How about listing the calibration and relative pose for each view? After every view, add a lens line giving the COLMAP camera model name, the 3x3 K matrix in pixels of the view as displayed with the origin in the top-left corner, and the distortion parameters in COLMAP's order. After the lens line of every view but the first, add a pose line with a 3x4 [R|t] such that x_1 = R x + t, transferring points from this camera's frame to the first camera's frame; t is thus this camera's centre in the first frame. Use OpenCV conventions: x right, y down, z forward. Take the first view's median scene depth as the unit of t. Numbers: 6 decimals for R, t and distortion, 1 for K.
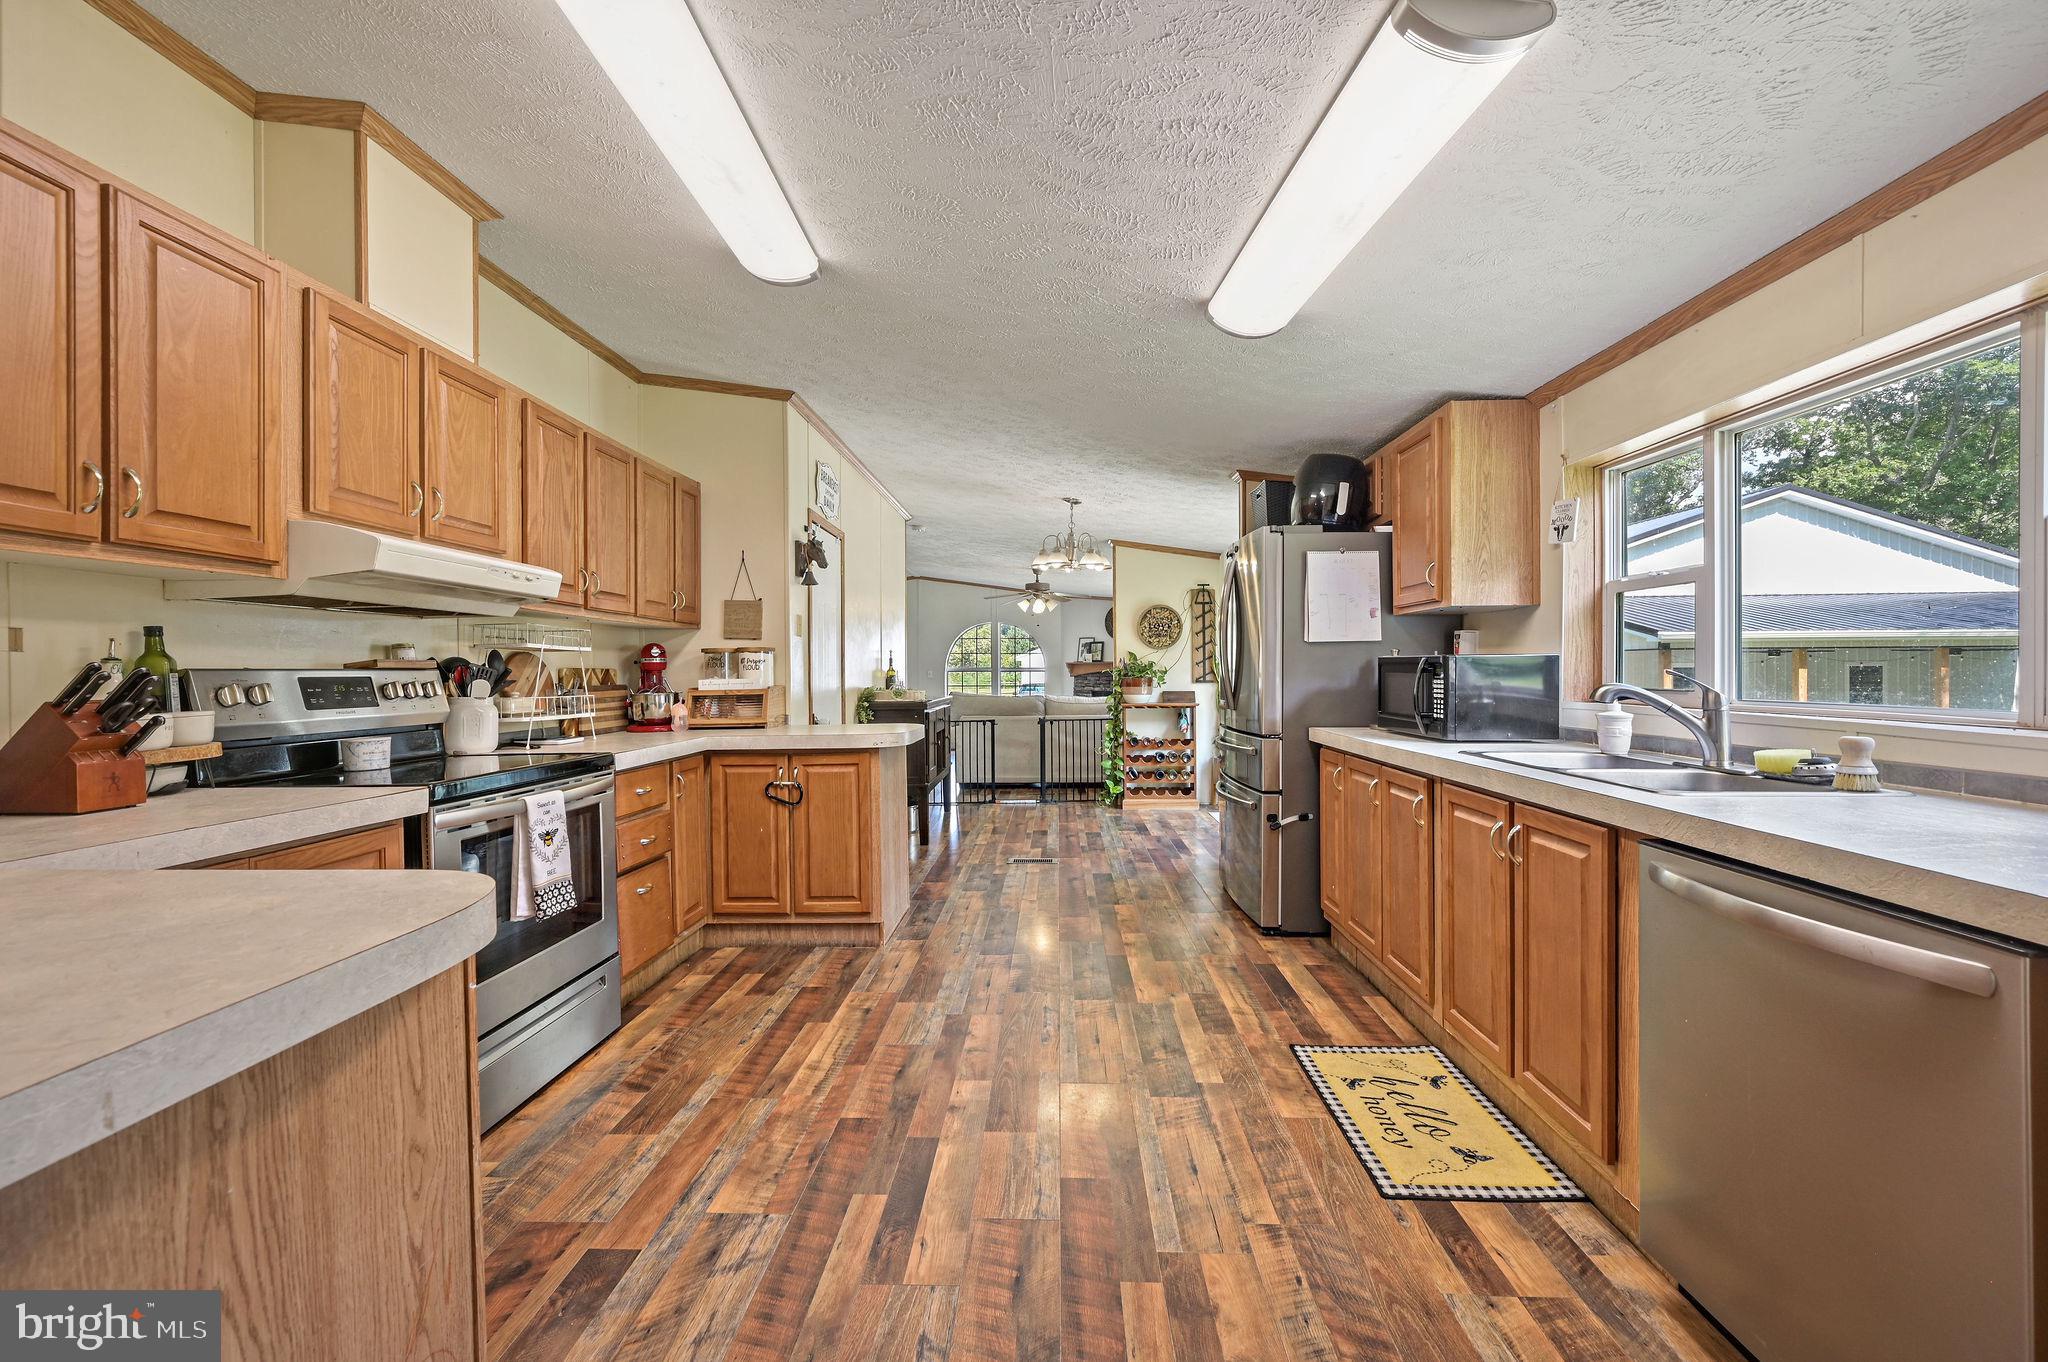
lens RADIAL K [[801.5, 0, 1034.4], [0, 801.5, 682.5], [0, 0, 1]] dist [-0.017563, -0.000071]
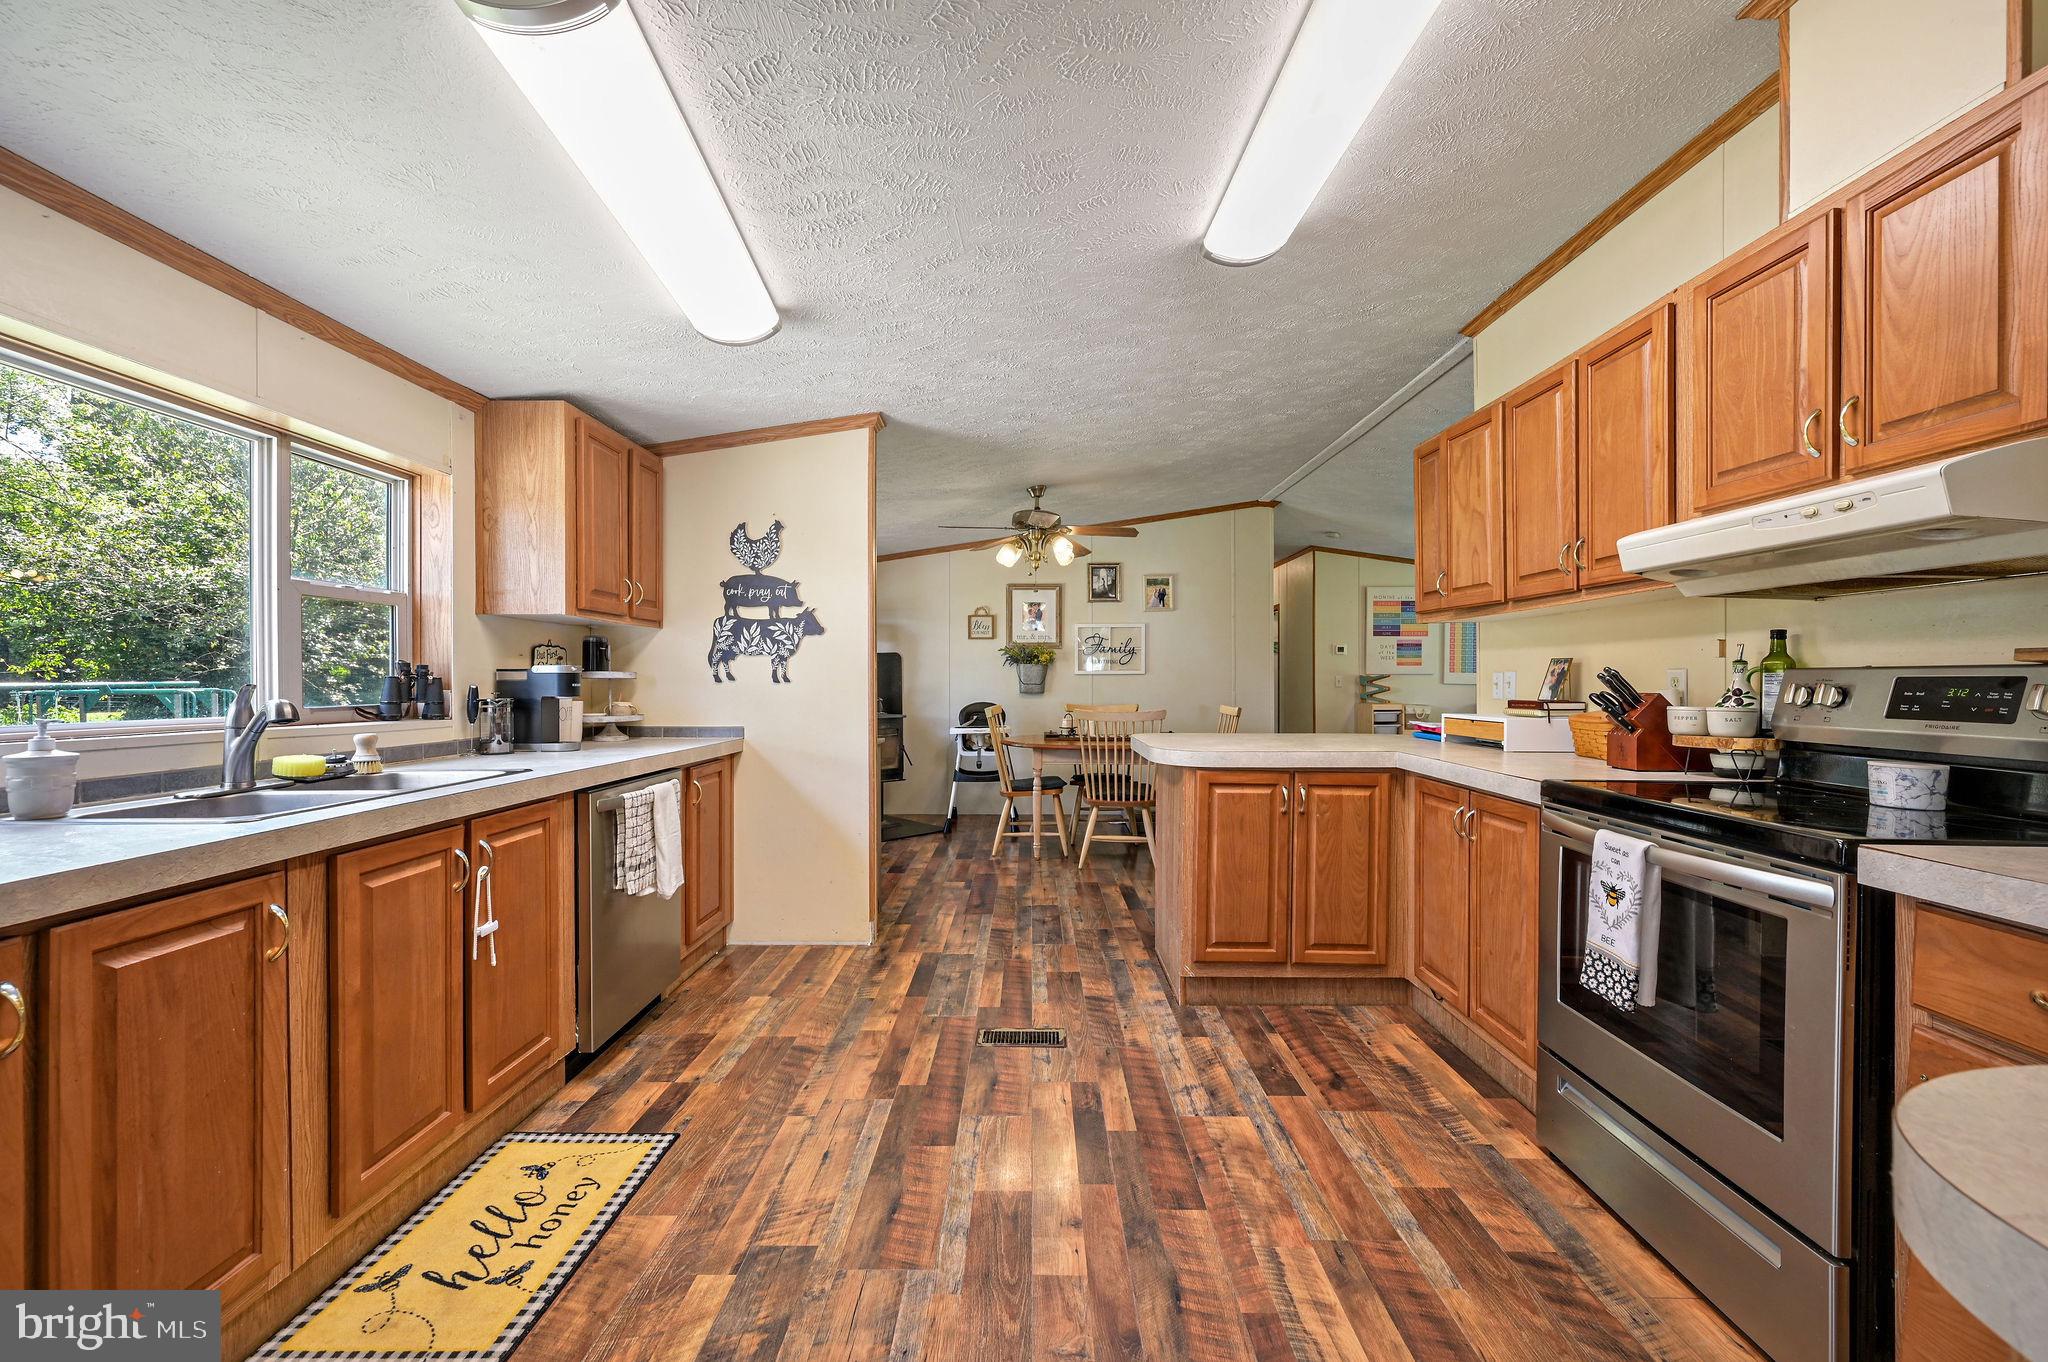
lens RADIAL K [[801.5, 0, 1034.4], [0, 801.5, 682.5], [0, 0, 1]] dist [-0.017563, -0.000071]
pose [[-0.999429, 0.009832, -0.032341, -0.041033], [0.009289, 0.999814, 0.016900, -0.023834], [0.032501, 0.016590, -0.999334, 1.830402]]
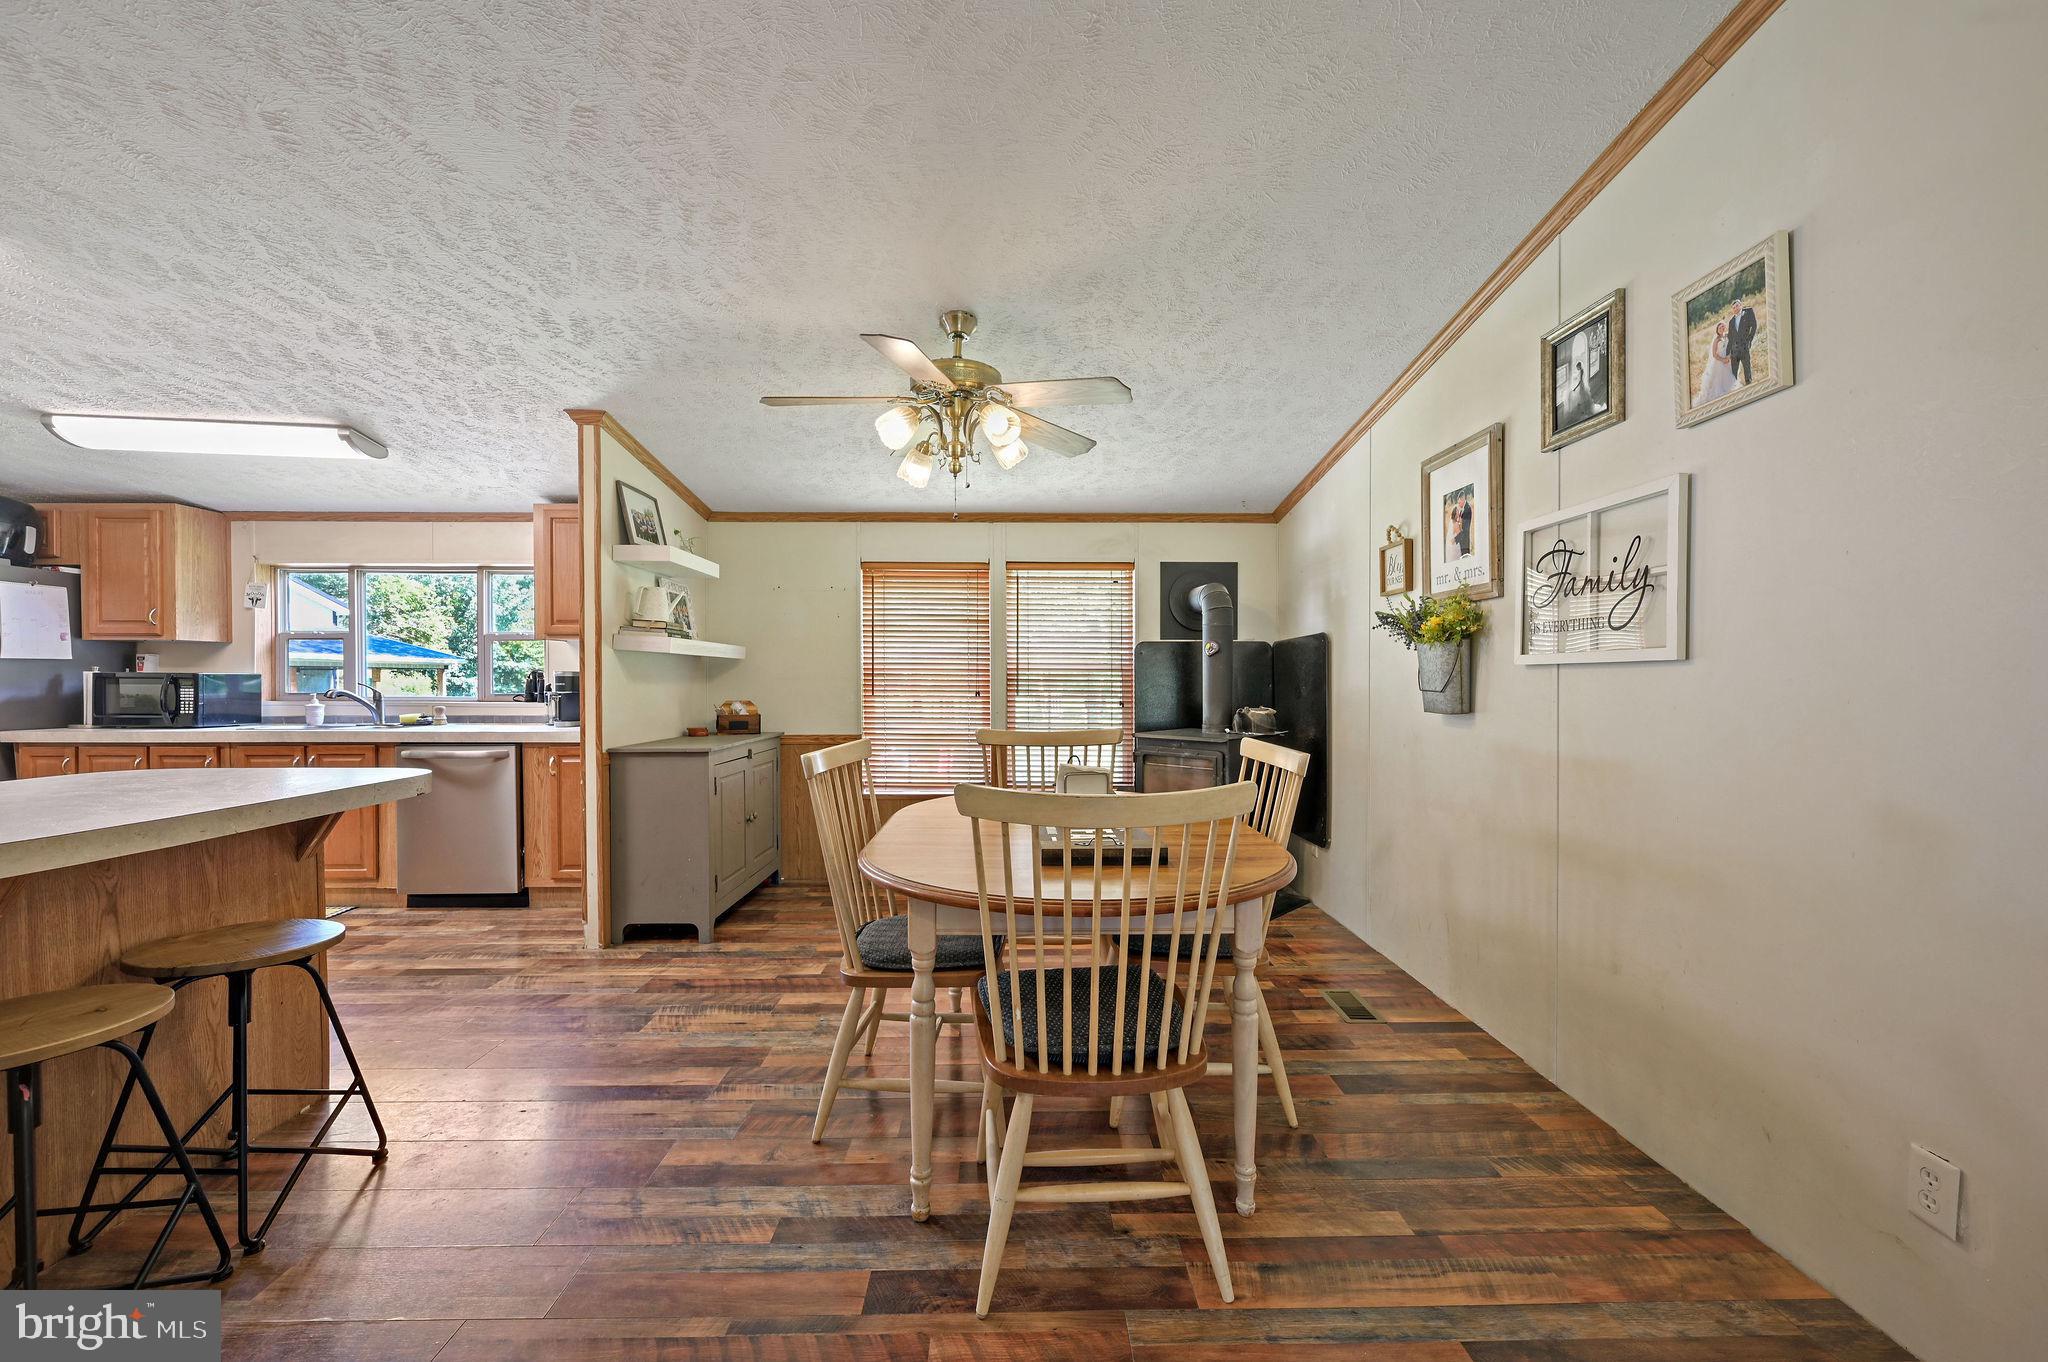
lens RADIAL K [[801.5, 0, 1034.4], [0, 801.5, 682.5], [0, 0, 1]] dist [-0.017563, -0.000071]
pose [[-0.050960, 0.006932, 0.998677, -1.486817], [0.014459, 0.999876, -0.006202, 0.023813], [-0.998596, 0.014124, -0.051054, -0.775191]]
